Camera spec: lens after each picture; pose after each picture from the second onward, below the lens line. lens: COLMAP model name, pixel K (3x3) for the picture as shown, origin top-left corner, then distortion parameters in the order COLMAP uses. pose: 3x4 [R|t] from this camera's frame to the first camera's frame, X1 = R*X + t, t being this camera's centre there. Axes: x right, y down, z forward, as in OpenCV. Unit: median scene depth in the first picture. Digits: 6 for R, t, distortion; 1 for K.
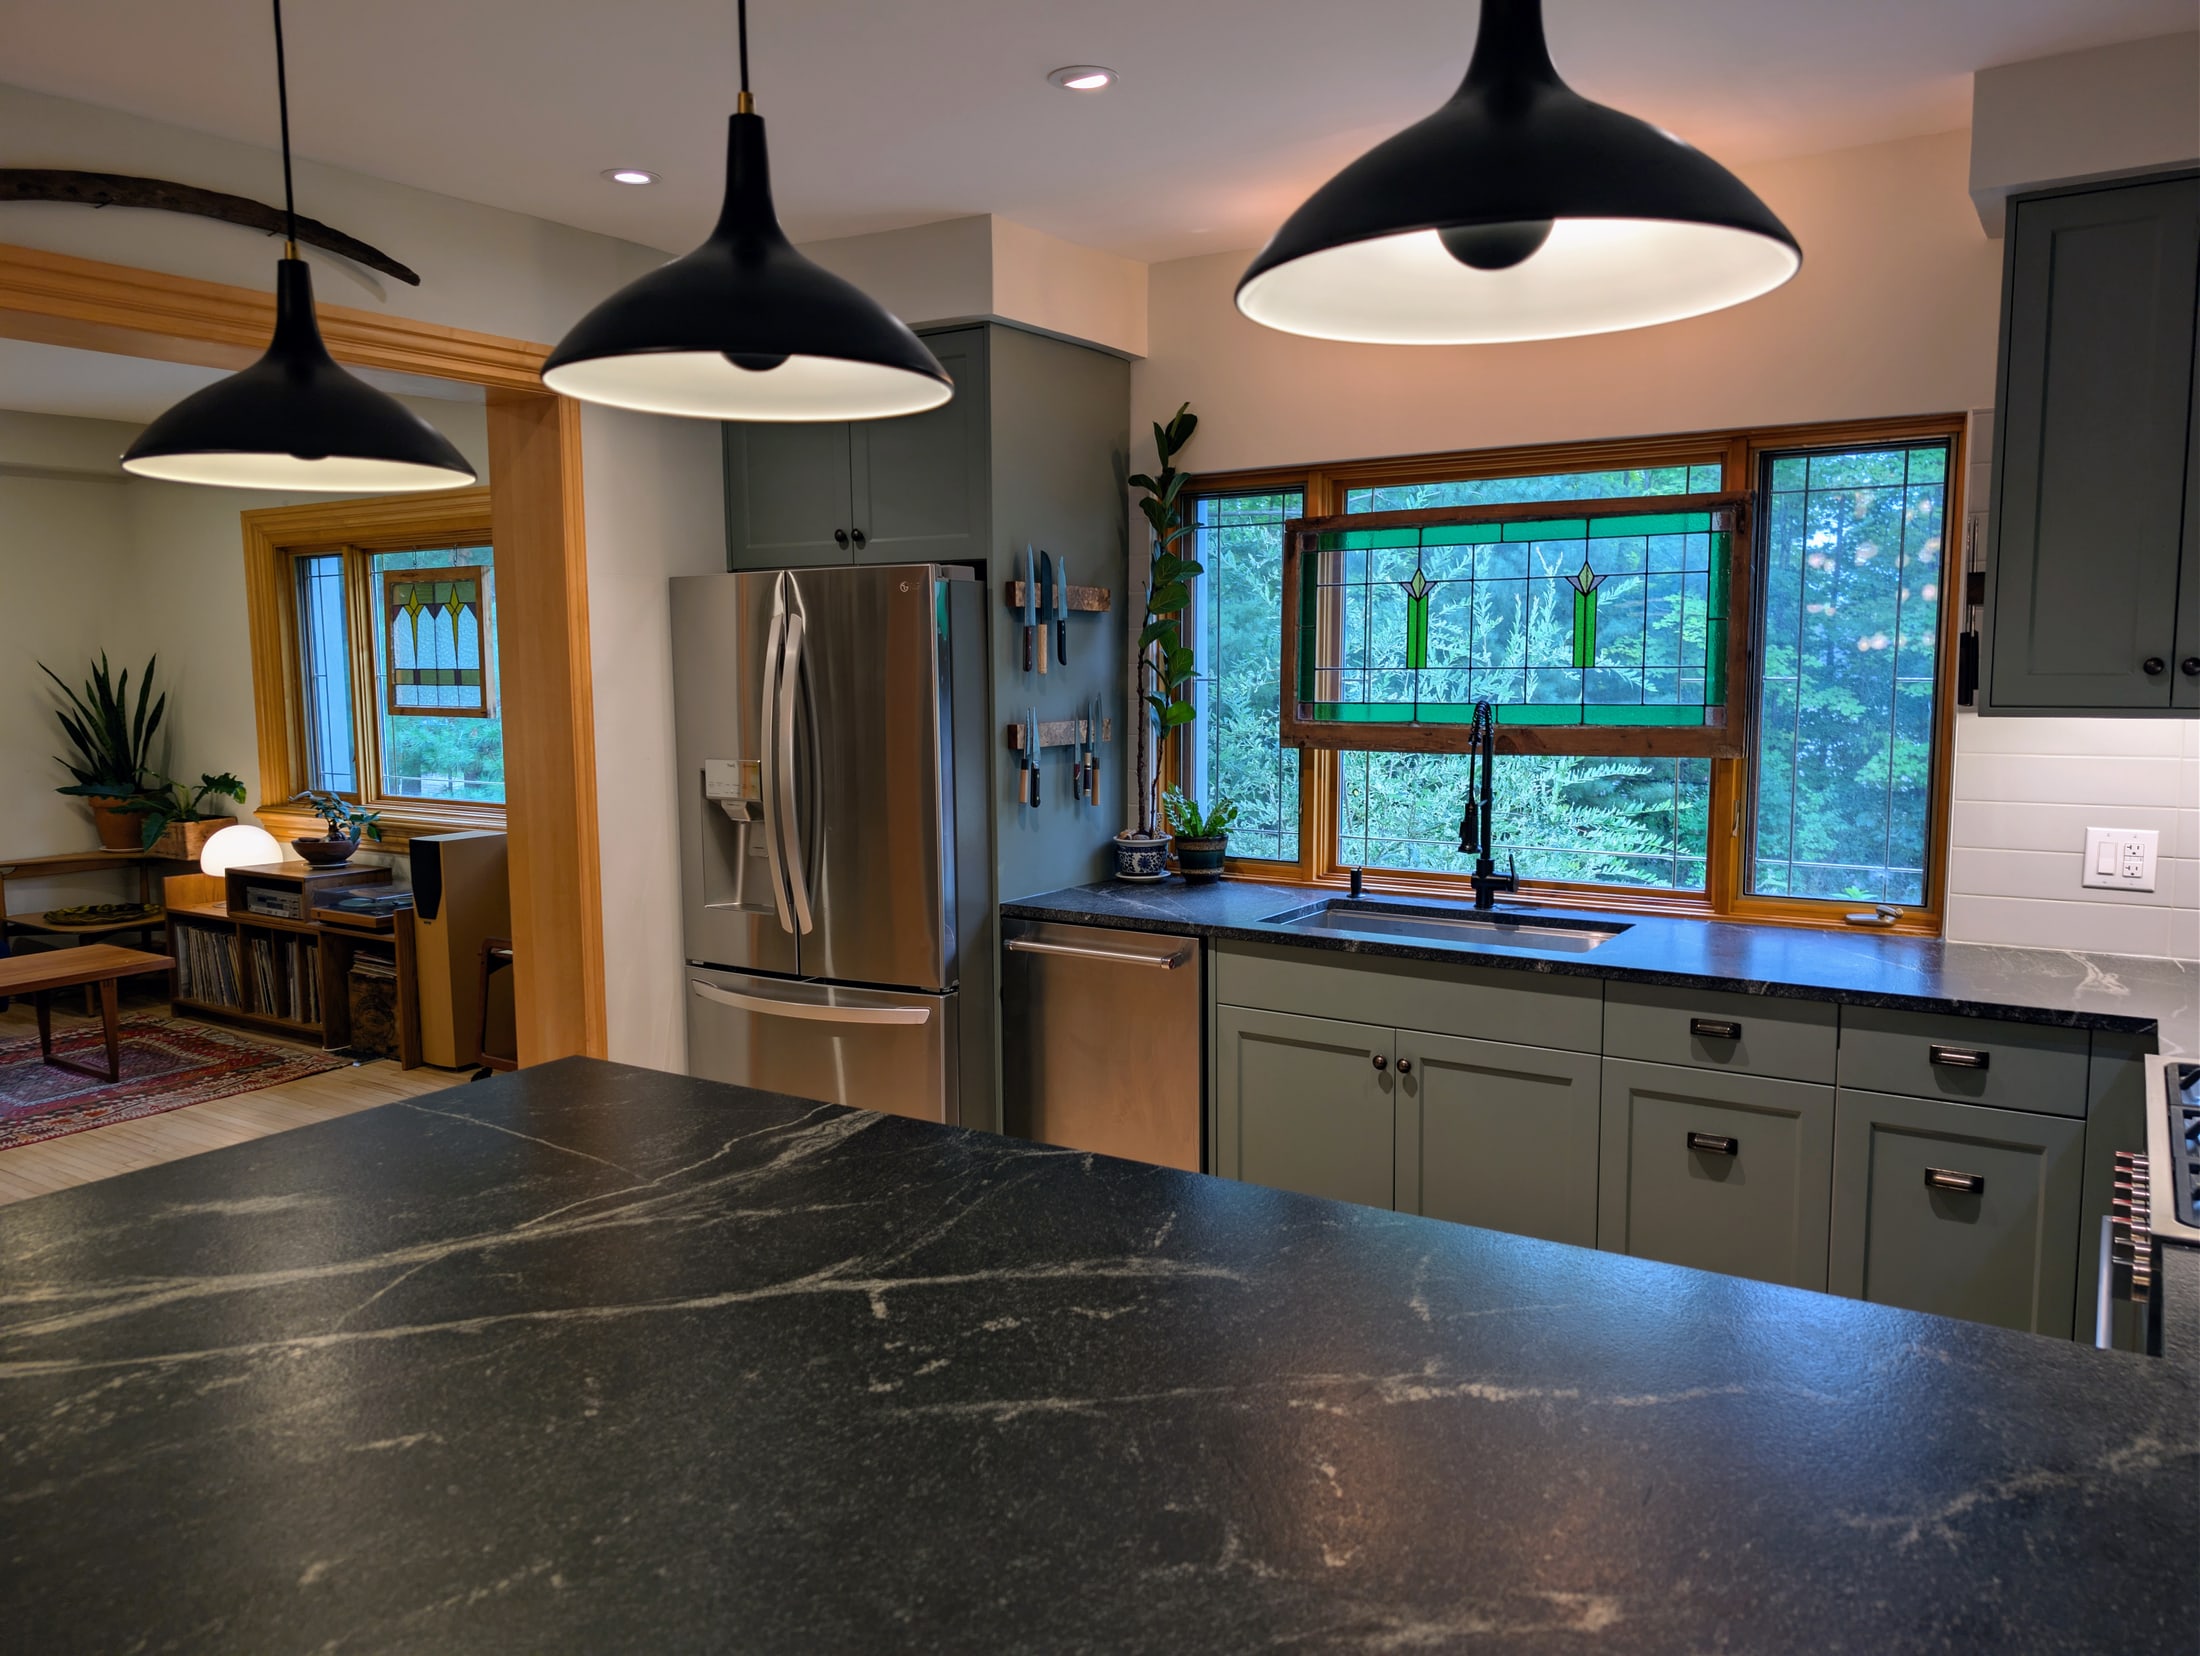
lens RADIAL K [[1594.0, 0, 1094.9], [0, 1594.0, 825.6], [0, 0, 1]] dist [0.022760, -0.016448]
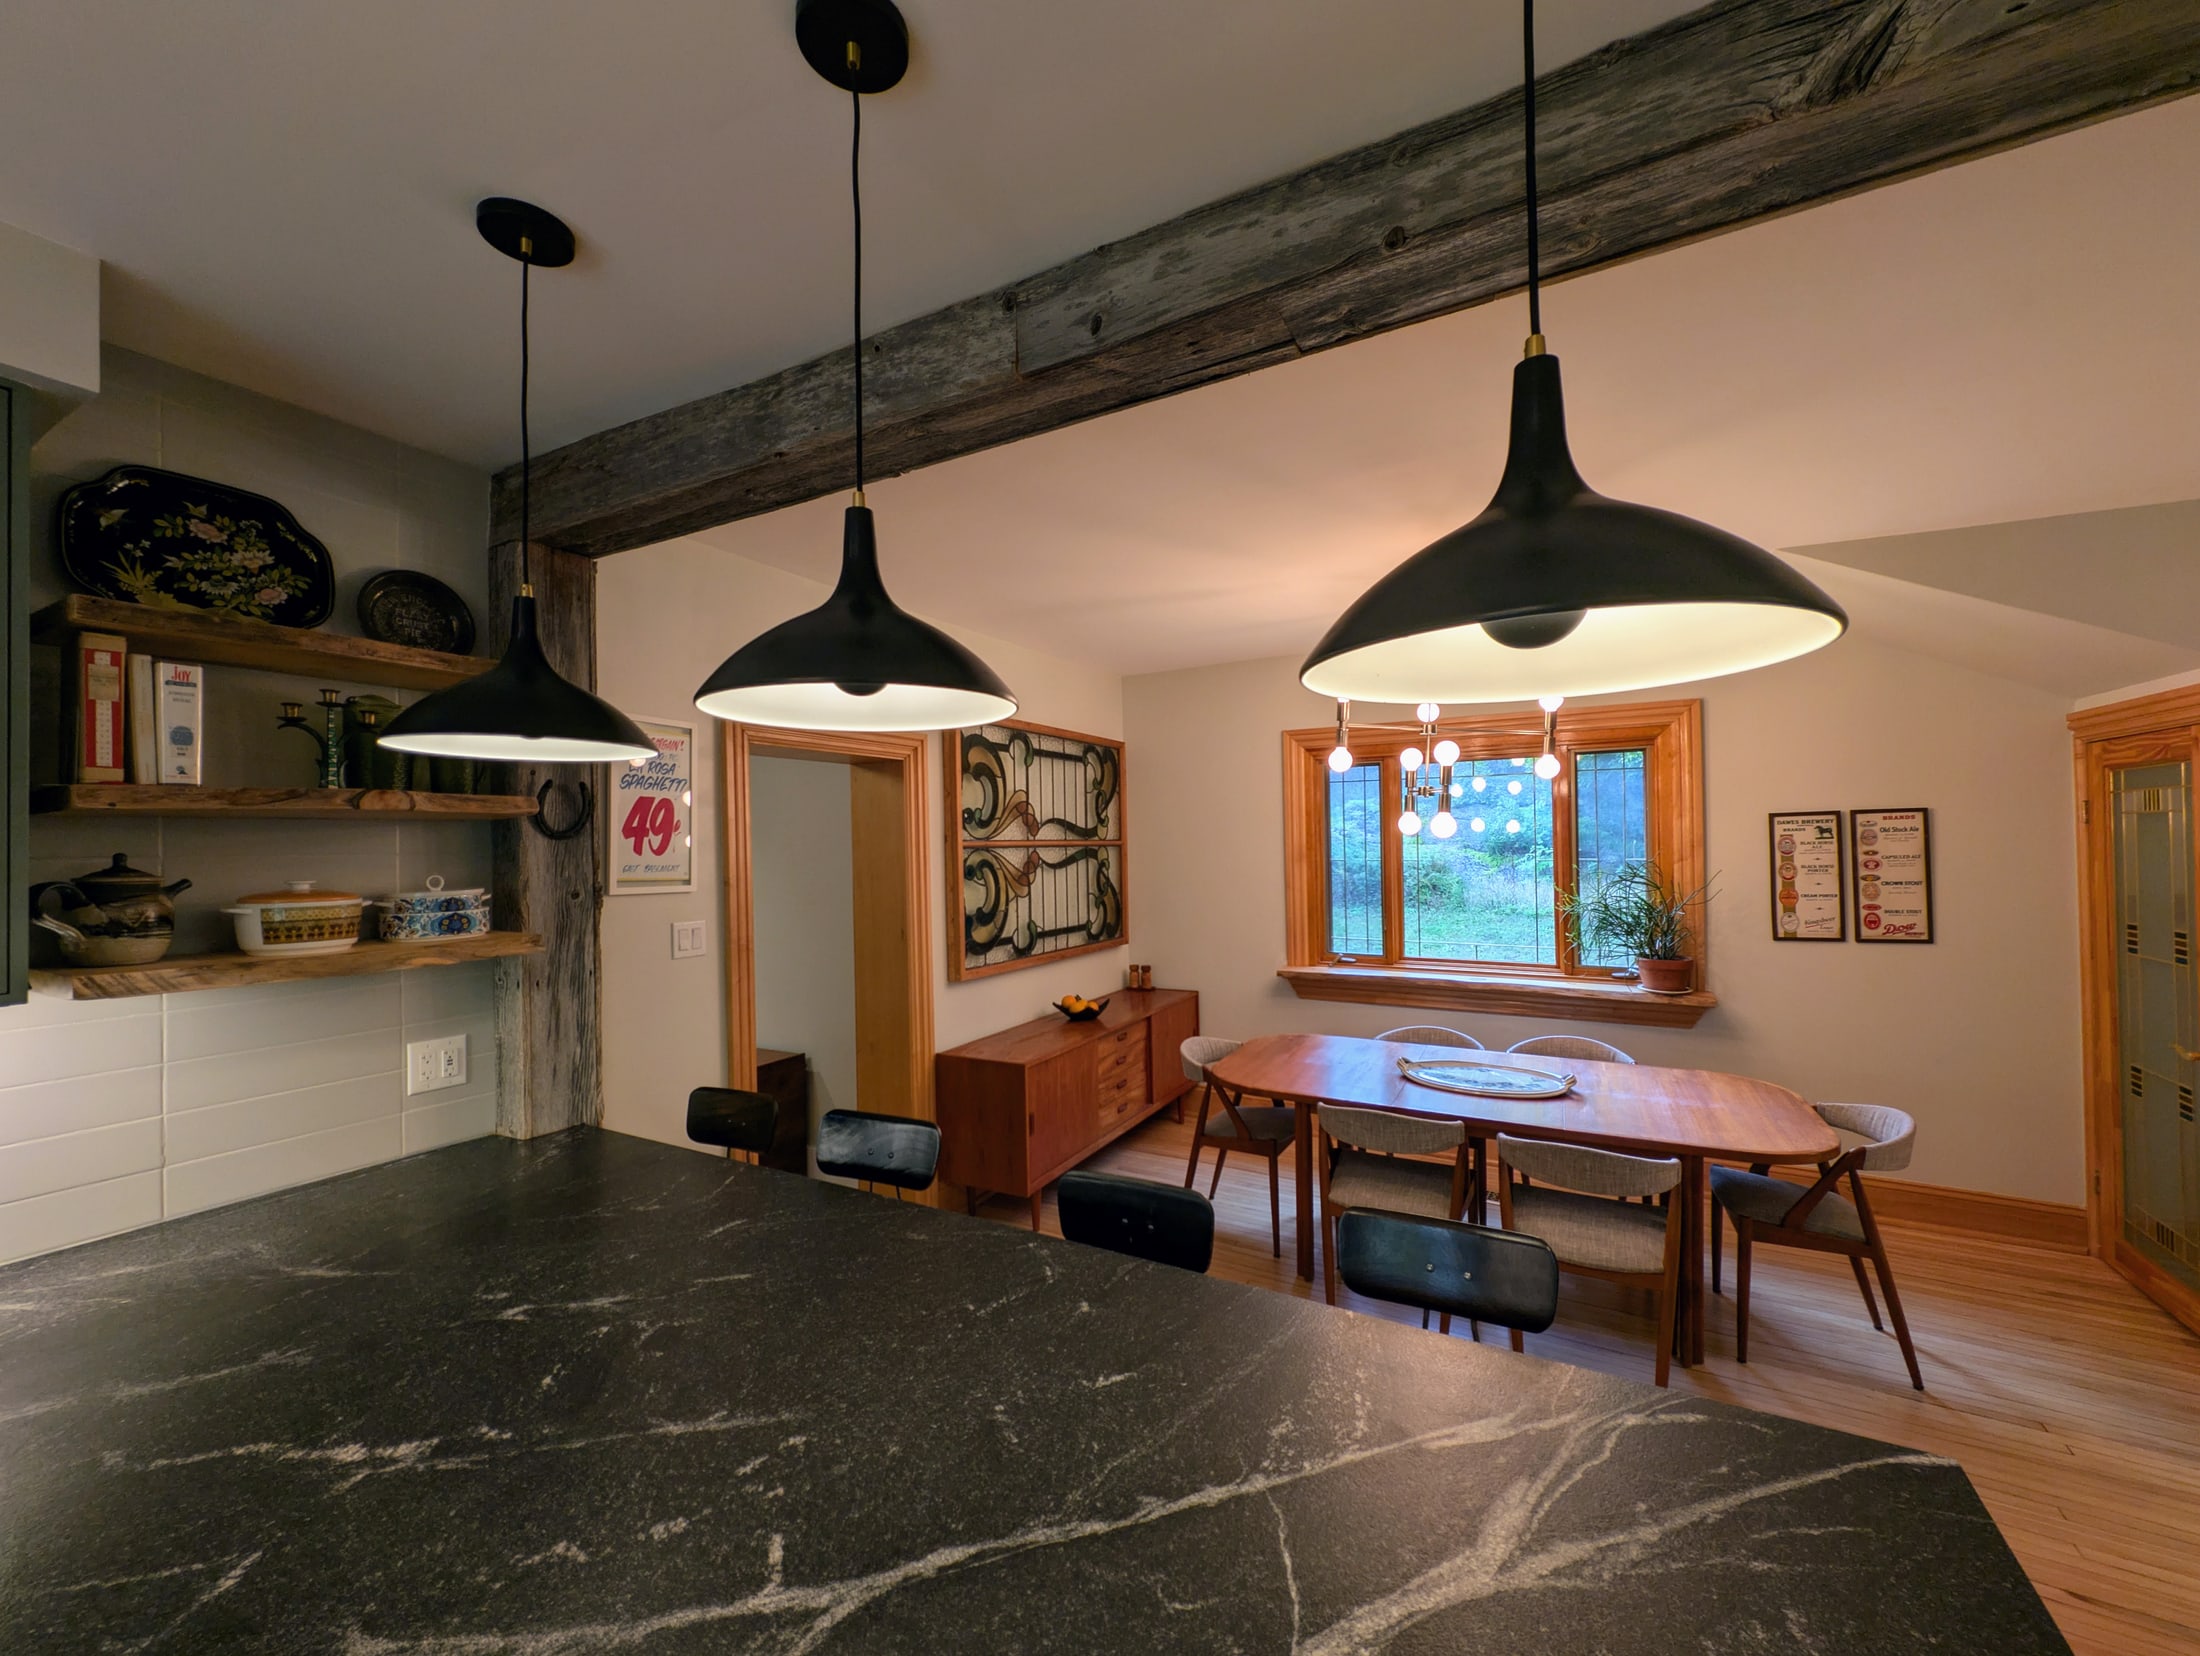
lens RADIAL K [[871.9, 0, 1096.8], [0, 871.9, 832.1], [0, 0, 1]] dist [0.006077, -0.003545]
pose [[-0.997270, 0.021999, -0.070482, -0.107364], [0.015498, 0.995686, 0.091482, -0.072158], [0.072191, 0.090140, -0.993309, 0.527308]]
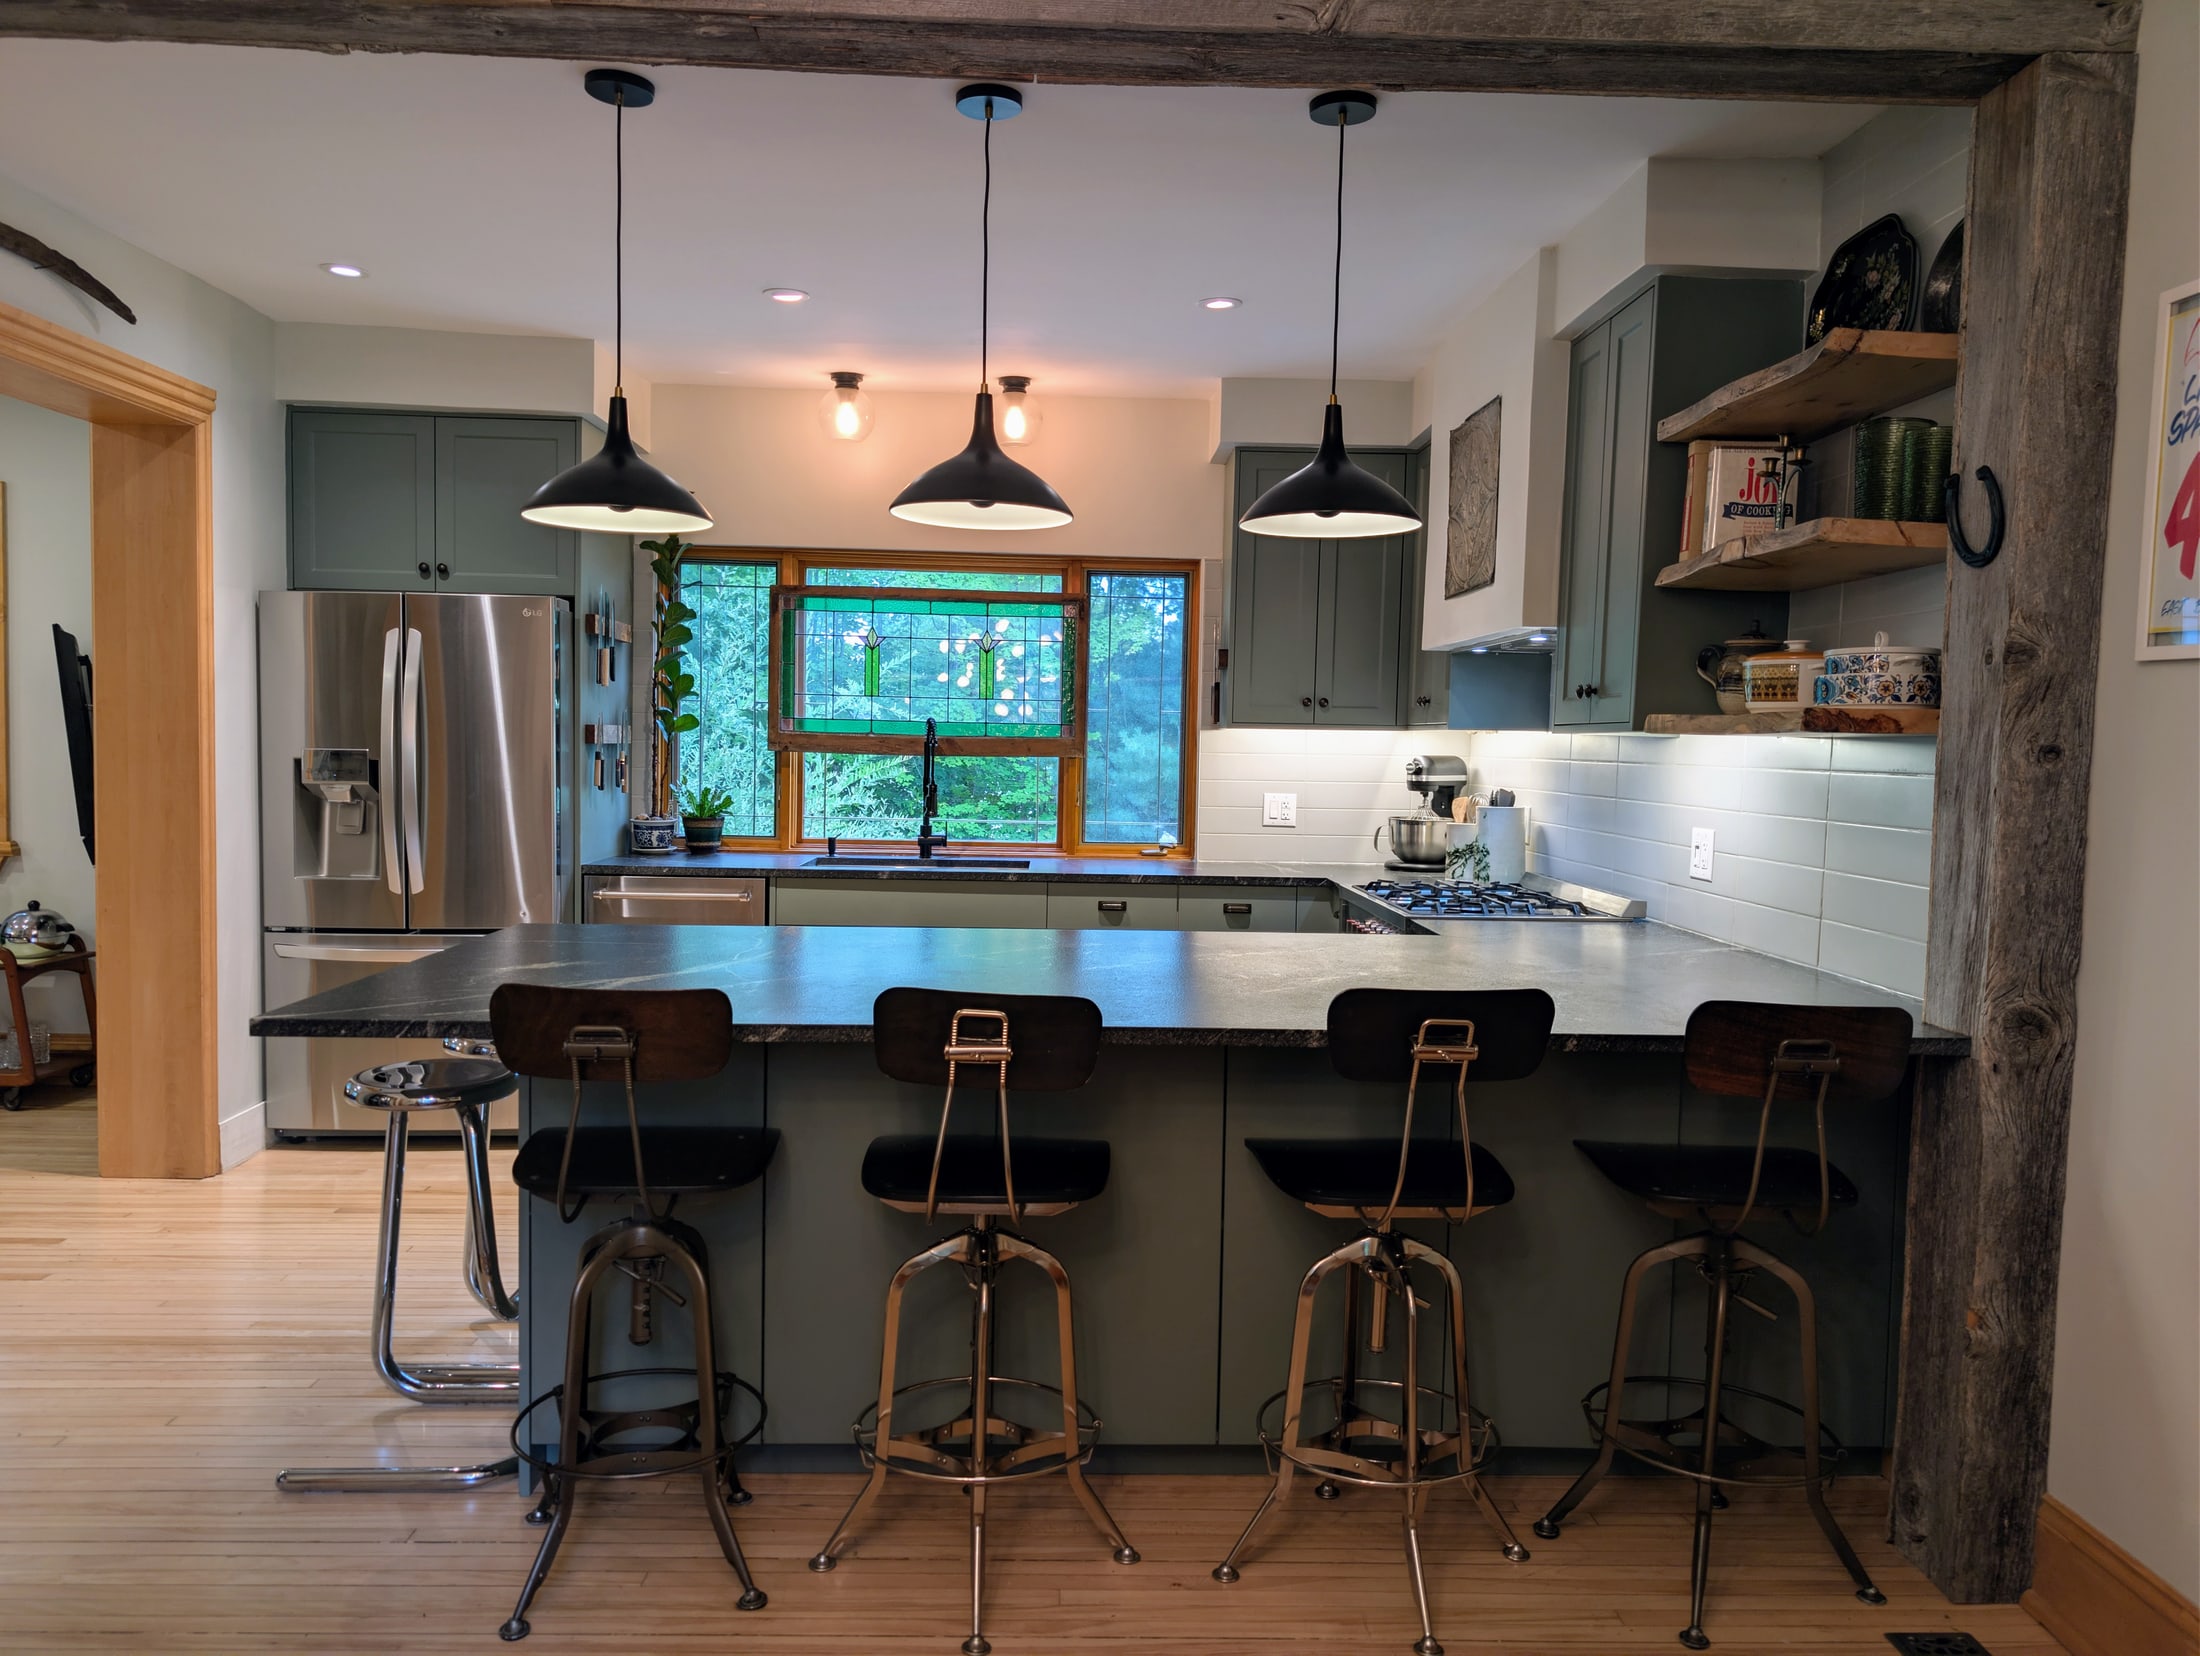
lens RADIAL K [[1594.0, 0, 1116.3], [0, 1594.0, 832.0], [0, 0, 1]] dist [0.022760, -0.016448]
pose [[0.814387, -0.007333, 0.580276, -0.410146], [0.034476, 0.998765, -0.035763, 0.075490], [-0.579298, 0.049130, 0.813634, -0.267492]]
